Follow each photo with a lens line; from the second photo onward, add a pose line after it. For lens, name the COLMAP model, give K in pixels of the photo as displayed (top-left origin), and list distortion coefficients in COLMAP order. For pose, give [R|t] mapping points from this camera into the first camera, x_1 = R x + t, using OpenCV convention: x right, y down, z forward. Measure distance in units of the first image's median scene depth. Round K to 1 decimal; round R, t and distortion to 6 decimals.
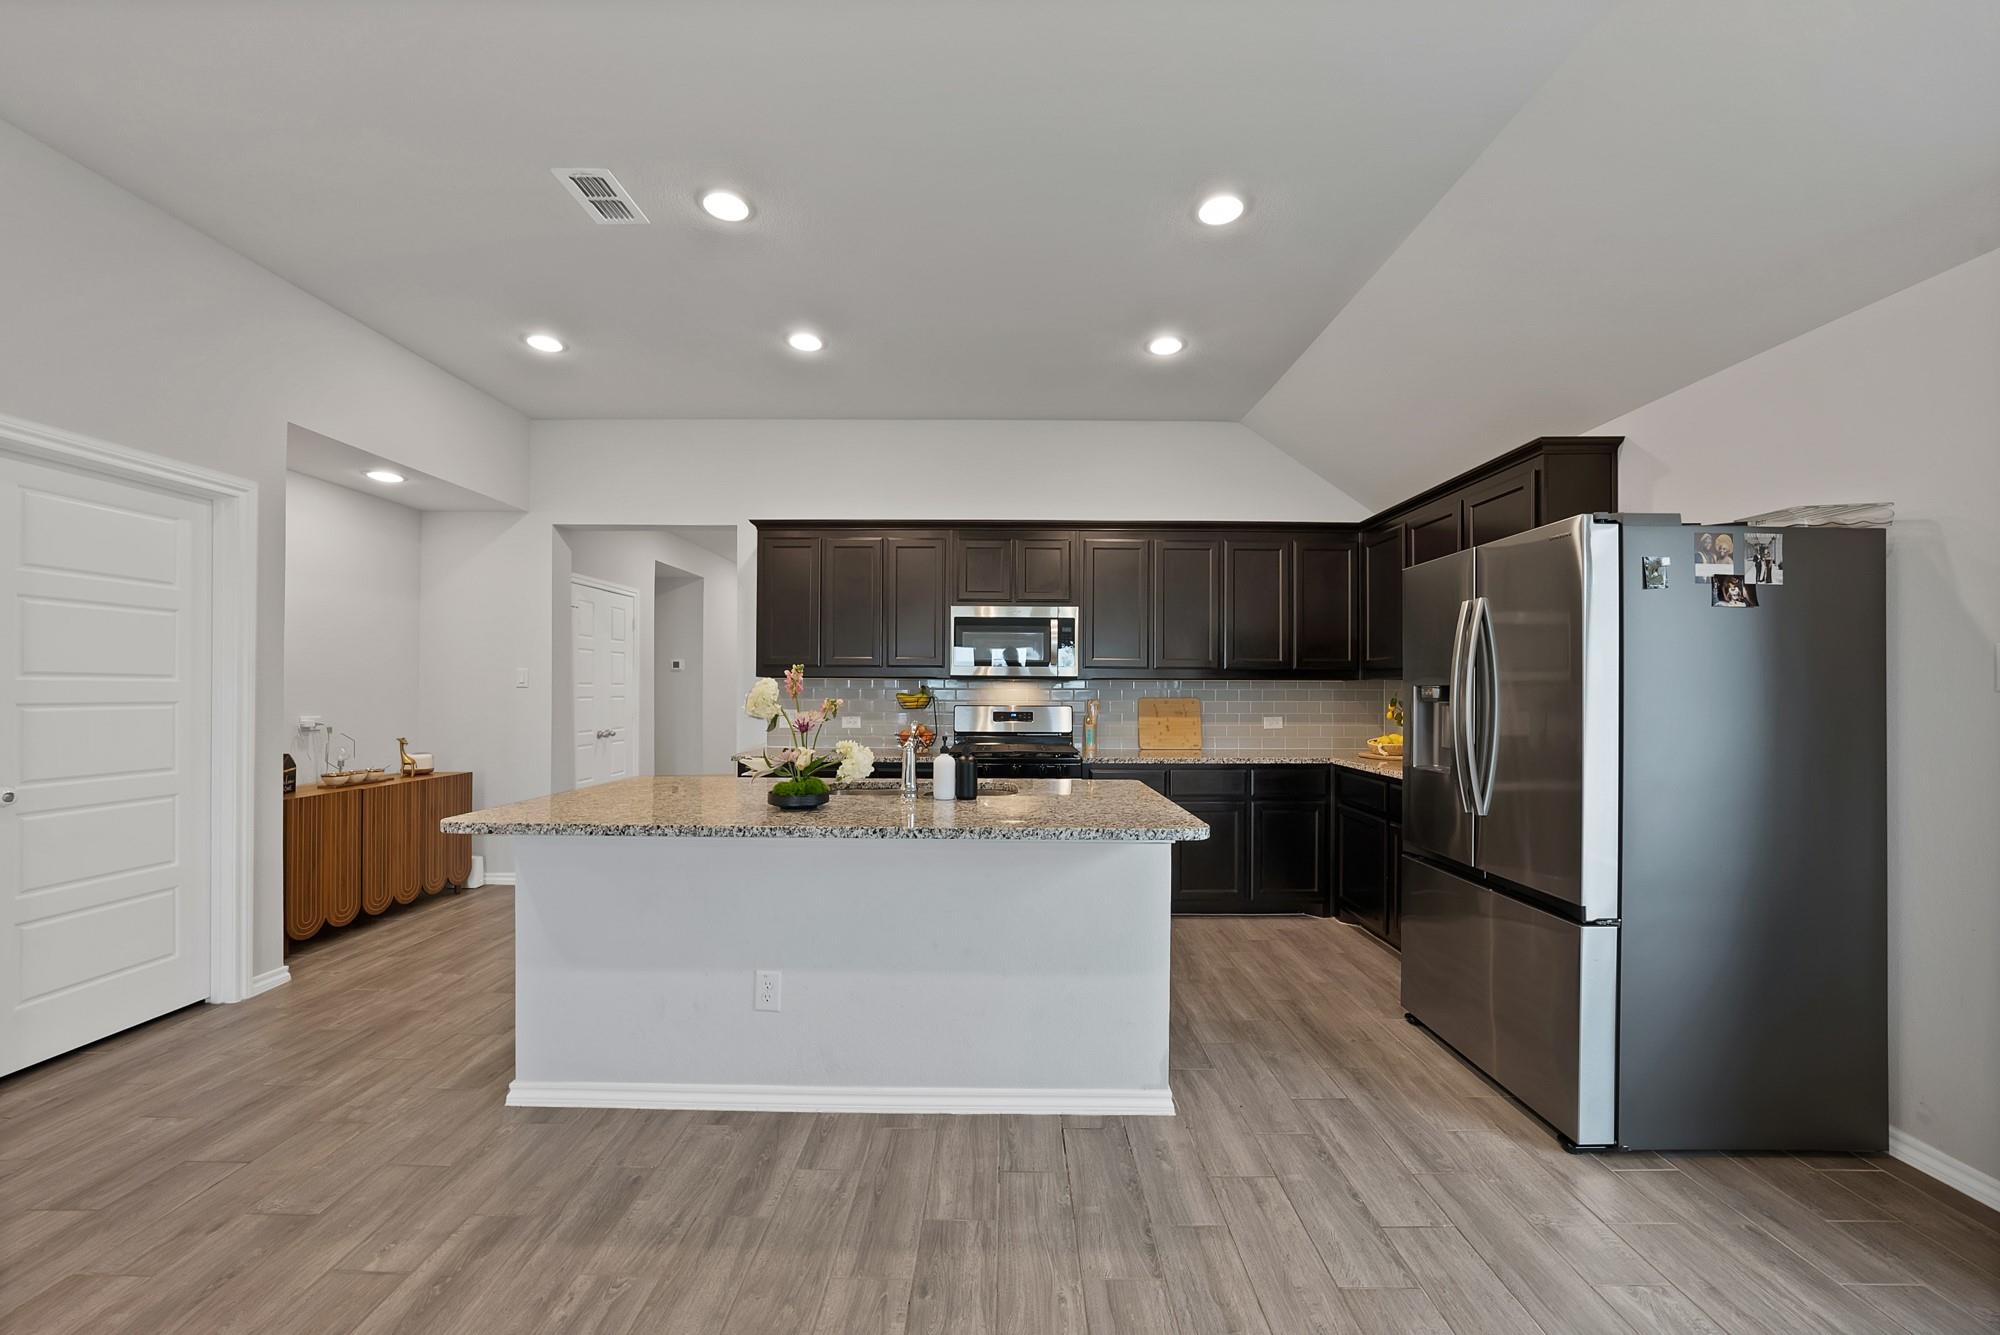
lens RADIAL K [[722.0, 0, 1004.8], [0, 722.0, 681.5], [0, 0, 1]] dist [-0.019555, 0.002687]
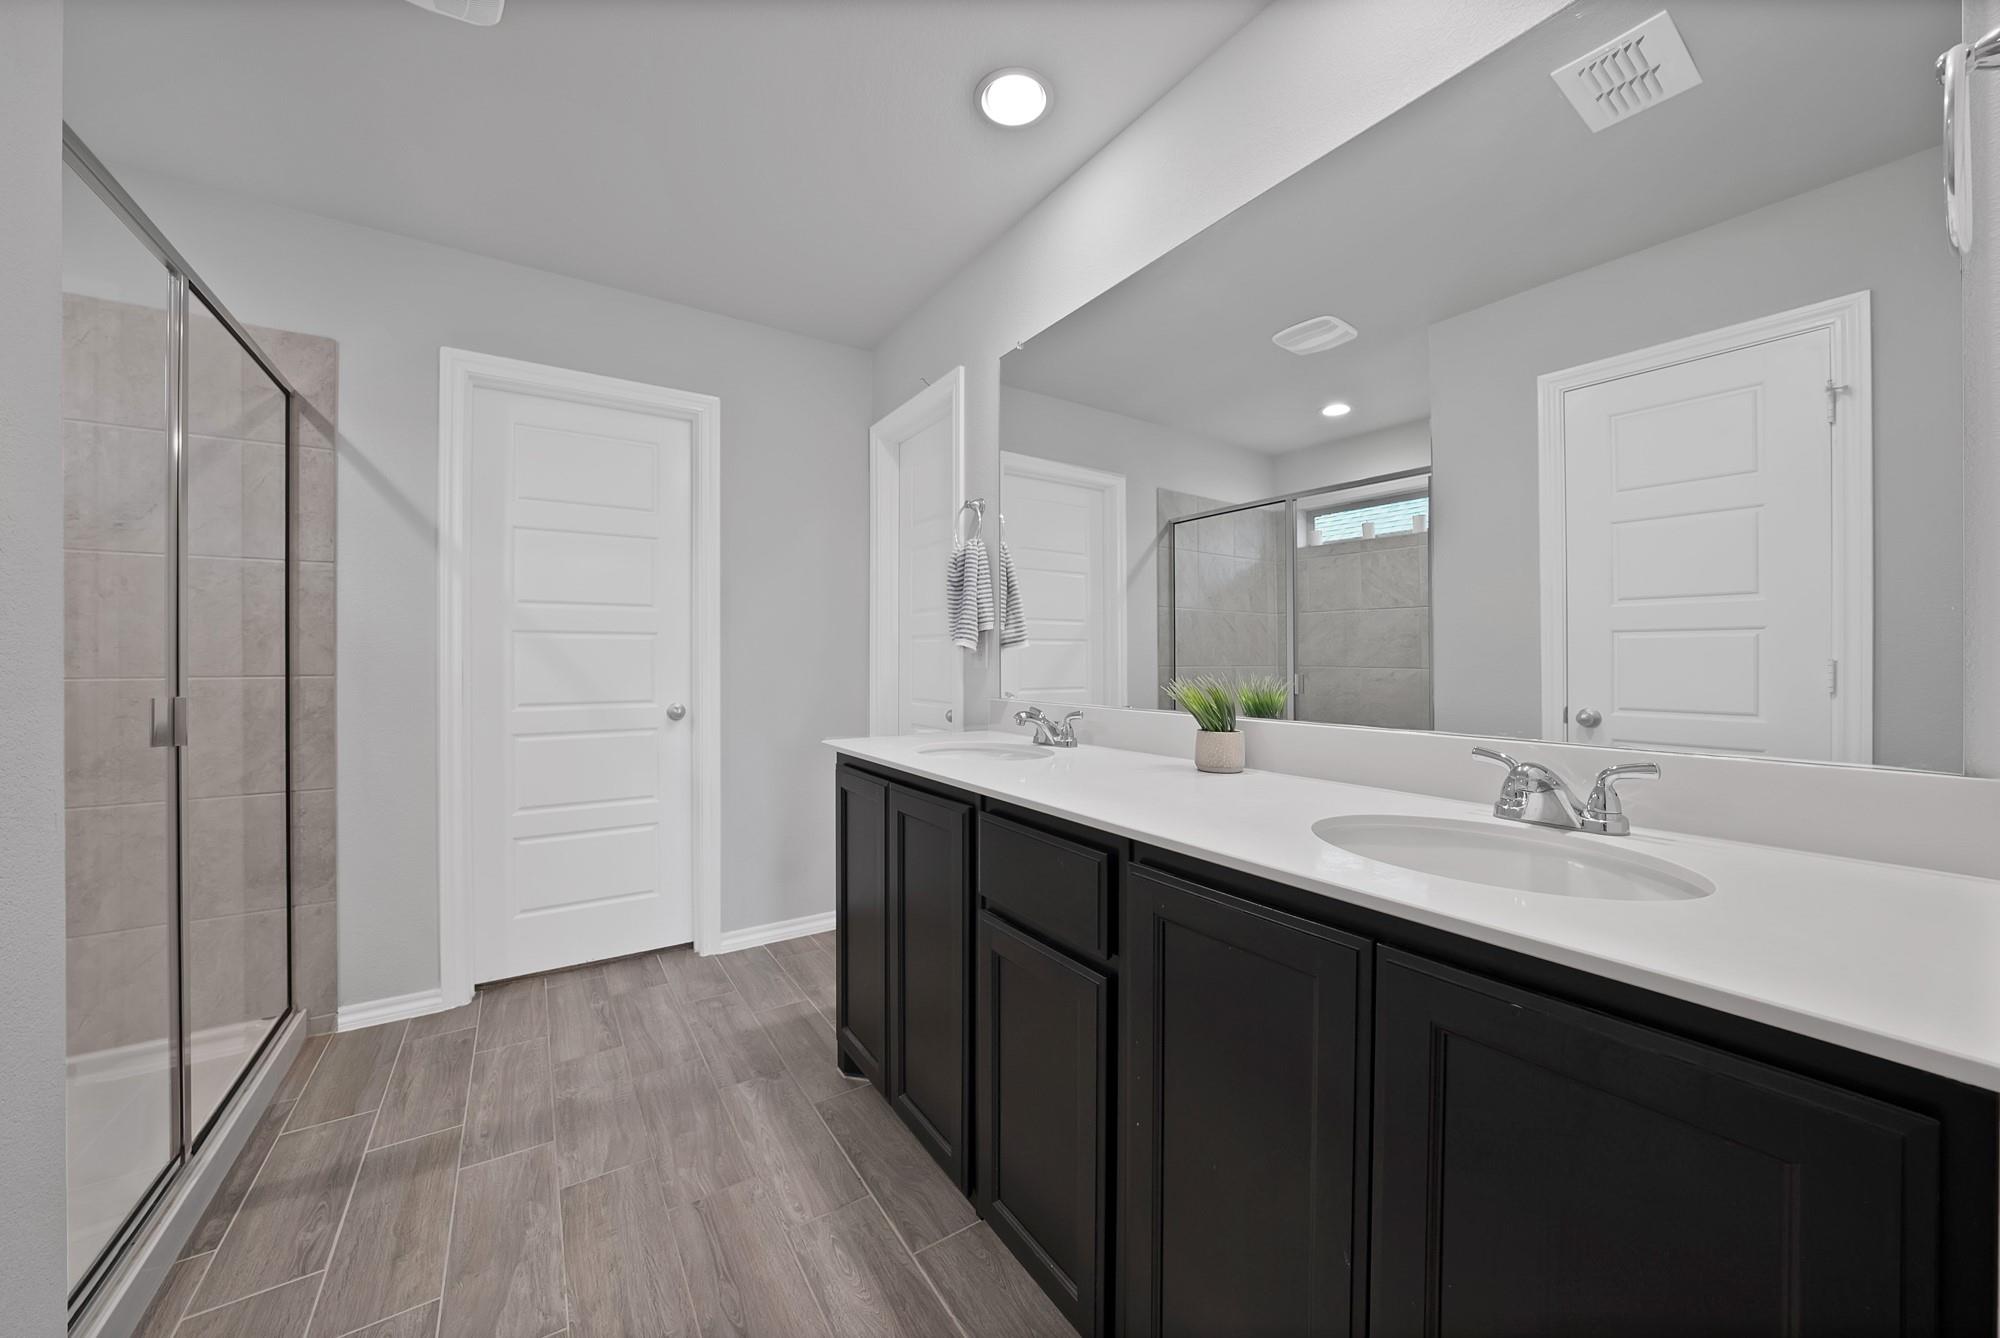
lens RADIAL K [[722.0, 0, 991.7], [0, 722.0, 665.9], [0, 0, 1]] dist [-0.019555, 0.002687]
pose [[0.571510, 0.001133, -0.820594, -0.103692], [0.007663, 0.999948, 0.006718, 0.077139], [0.820559, -0.010127, 0.571472, 0.892389]]
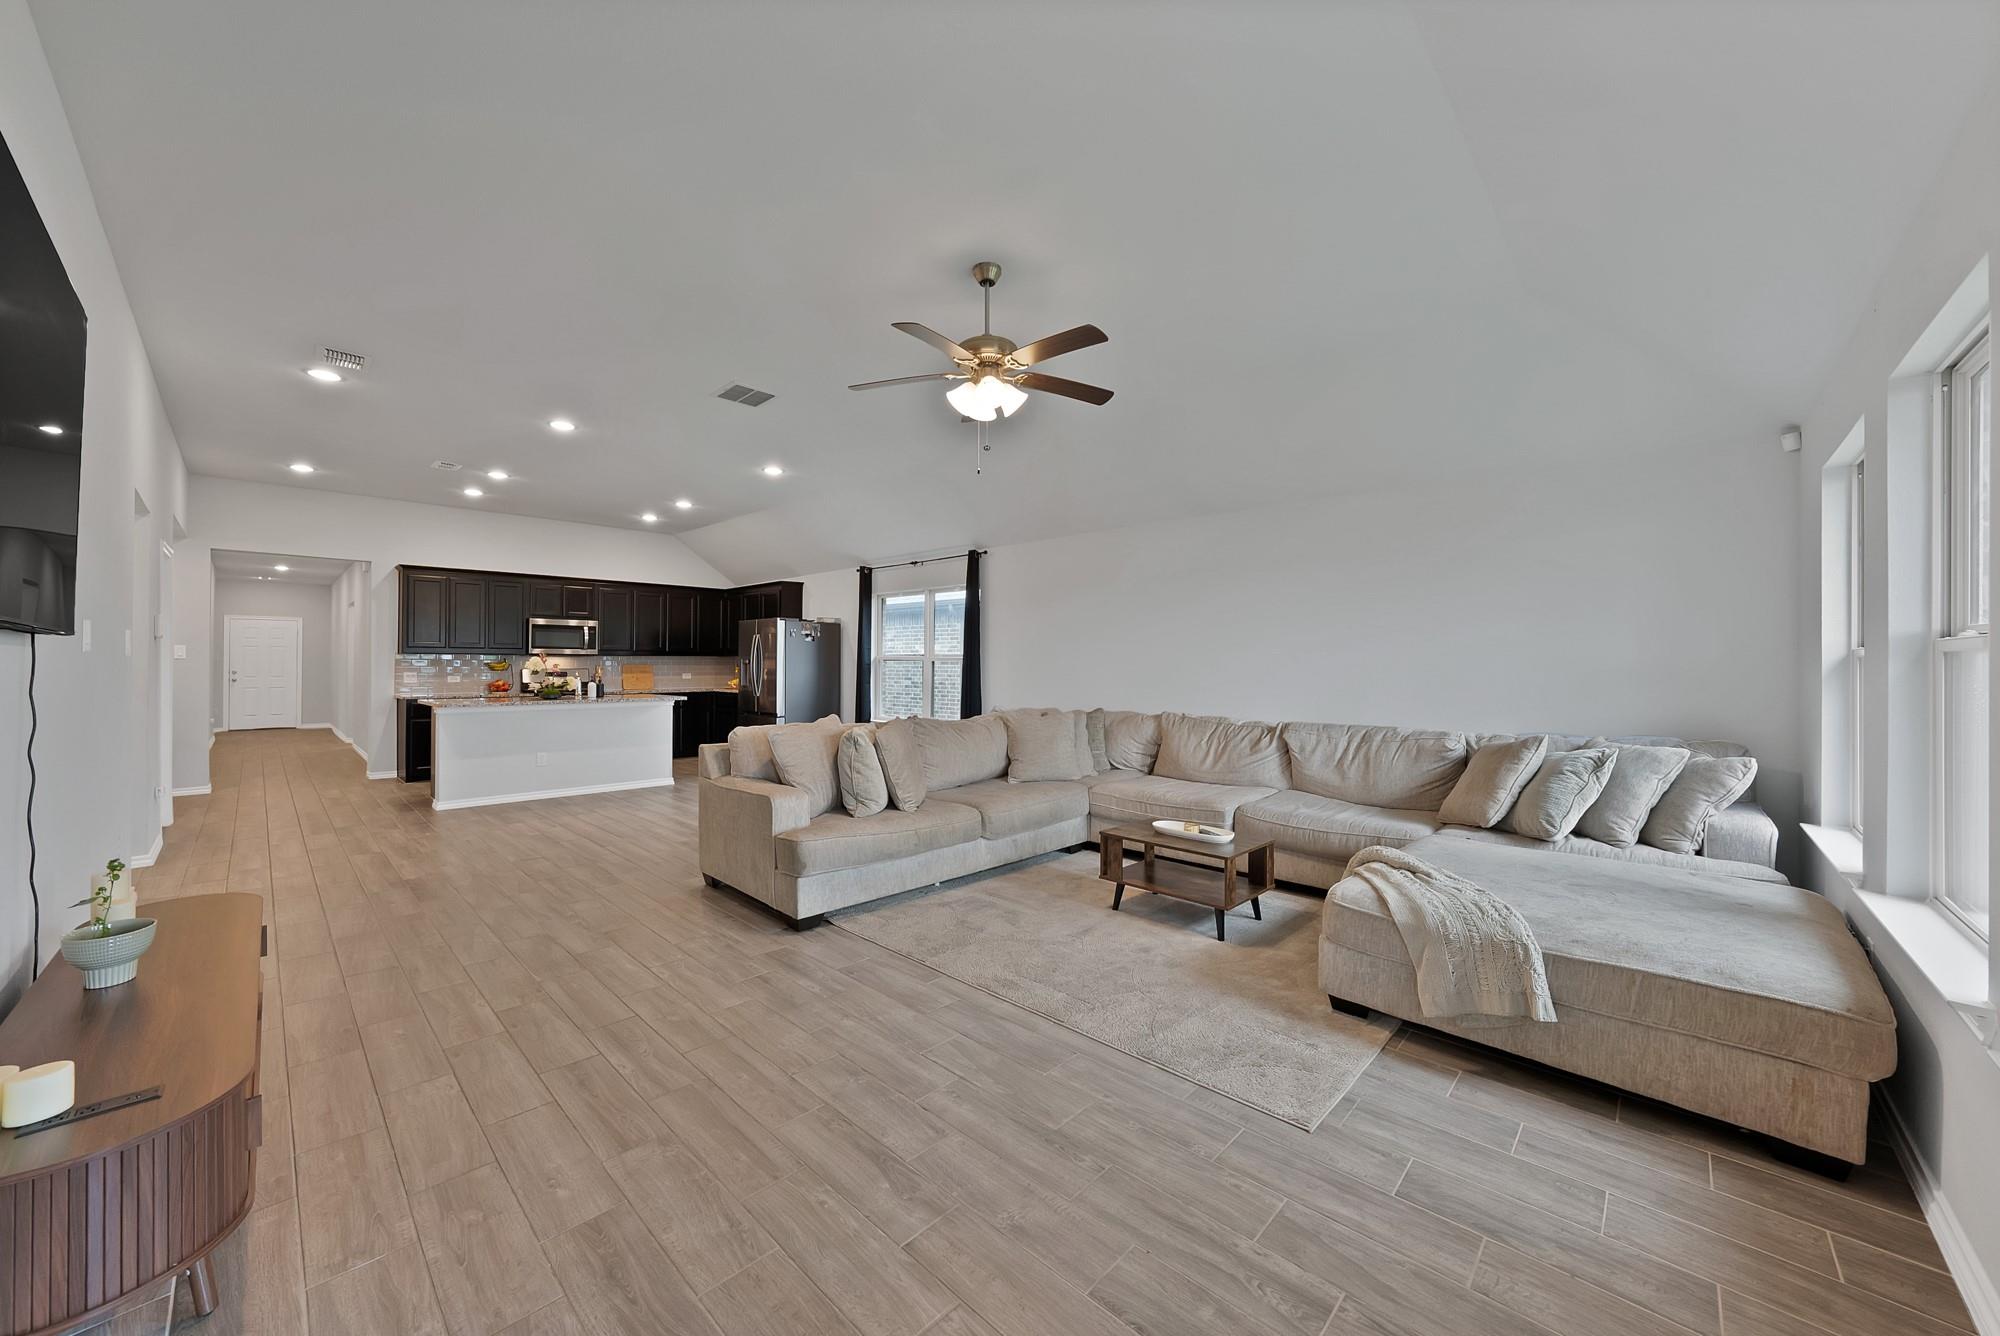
lens RADIAL K [[722.0, 0, 1001.7], [0, 722.0, 663.6], [0, 0, 1]] dist [-0.019555, 0.002687]
pose [[0.684251, 0.000537, 0.729247, -1.108761], [-0.008626, 0.999936, 0.007357, -0.008996], [-0.729196, -0.011324, 0.684211, -2.333034]]
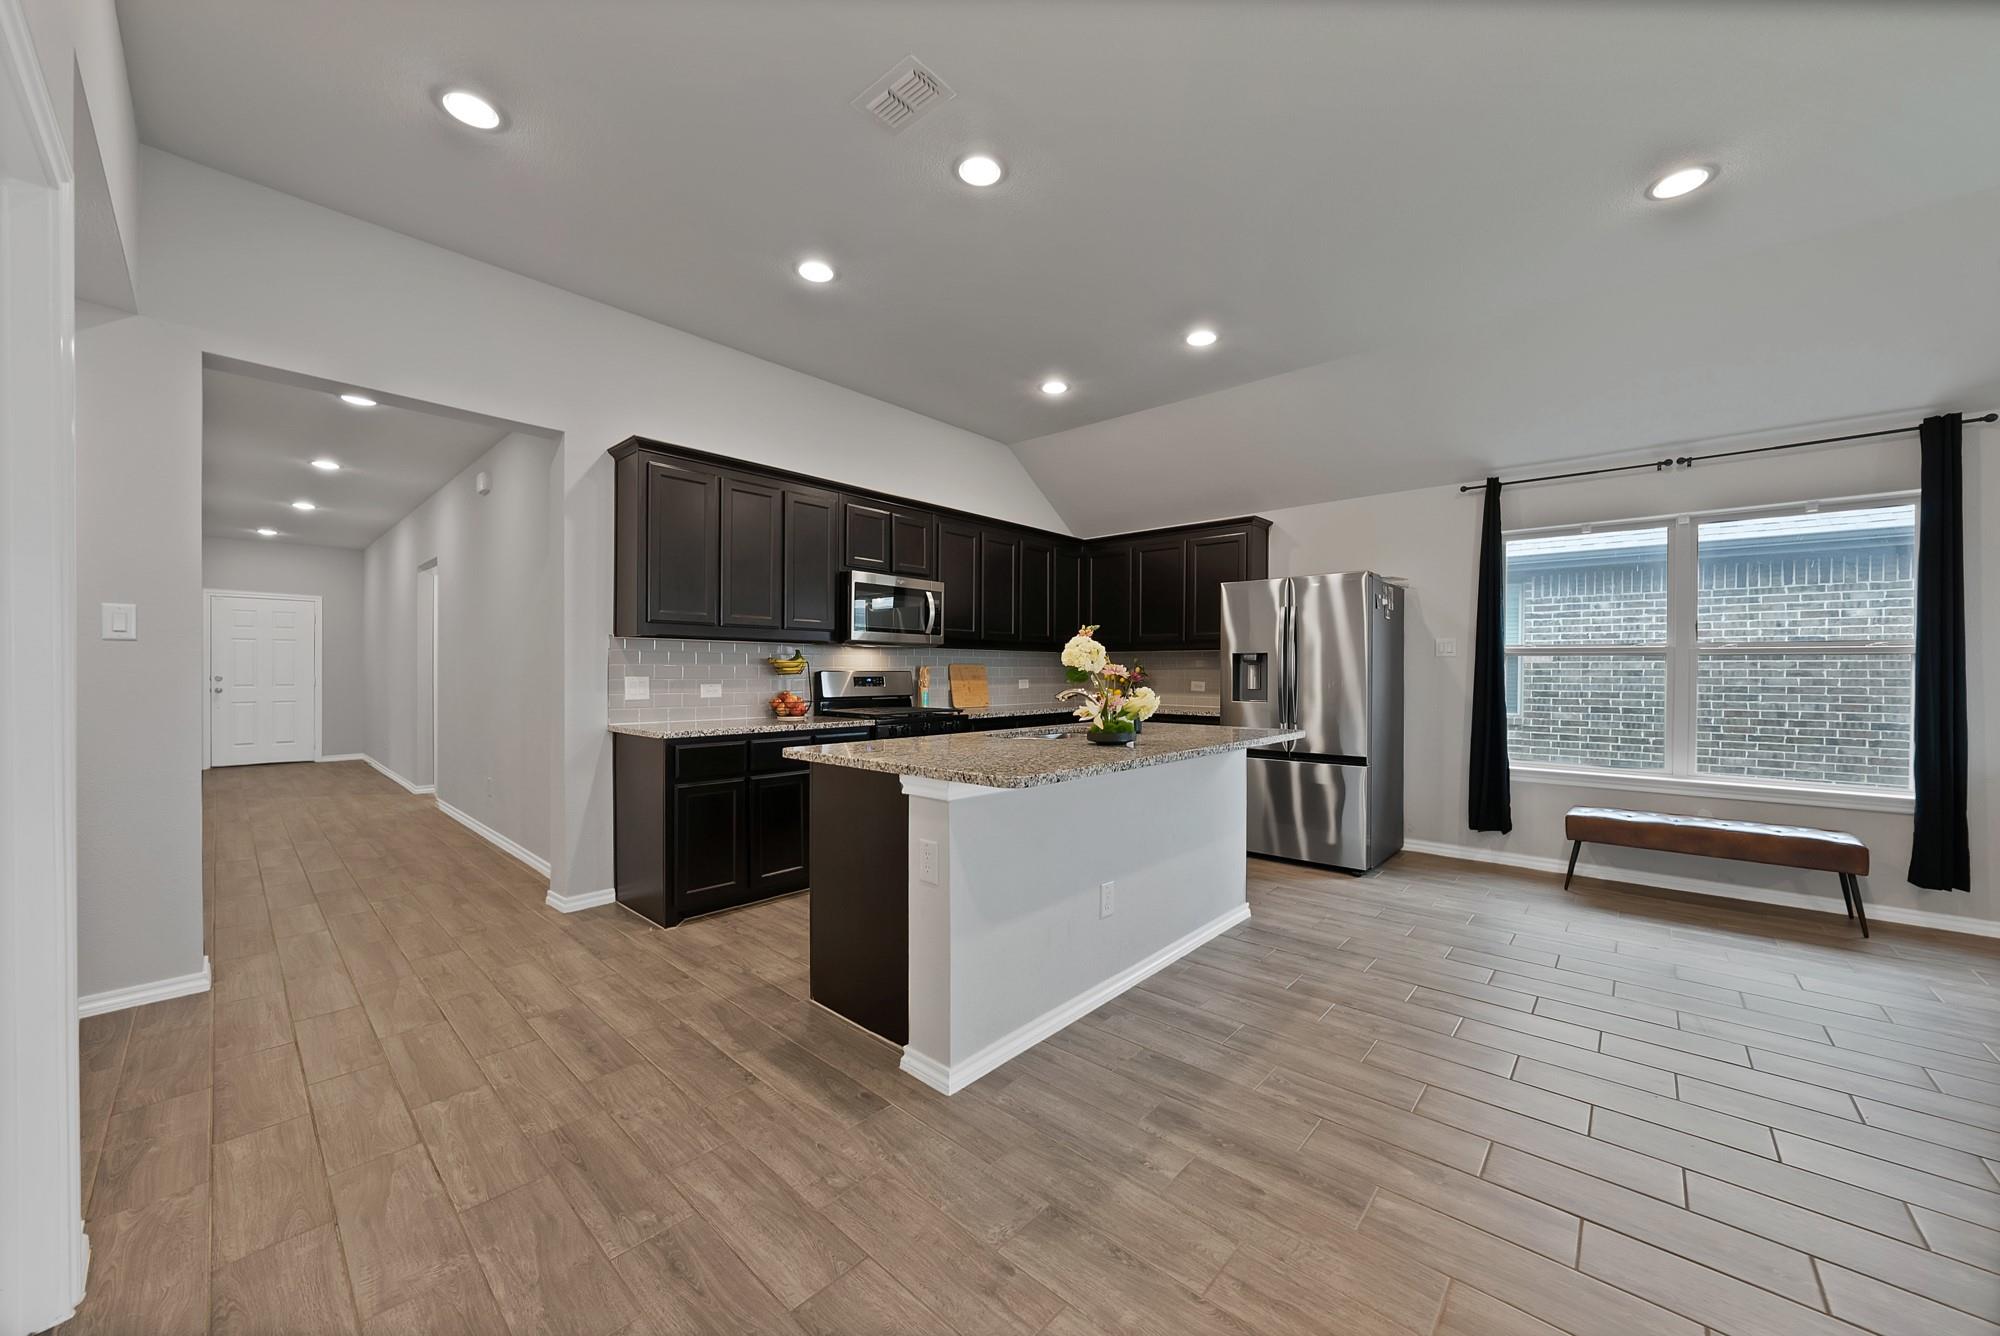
lens RADIAL K [[722.0, 0, 1012.4], [0, 722.0, 653.0], [0, 0, 1]] dist [-0.019555, 0.002687]
pose [[0.663128, 0.017032, 0.748312, -1.188276], [-0.010994, 0.999855, -0.013016, 0.035822], [-0.748425, 0.000404, 0.663219, 0.291354]]
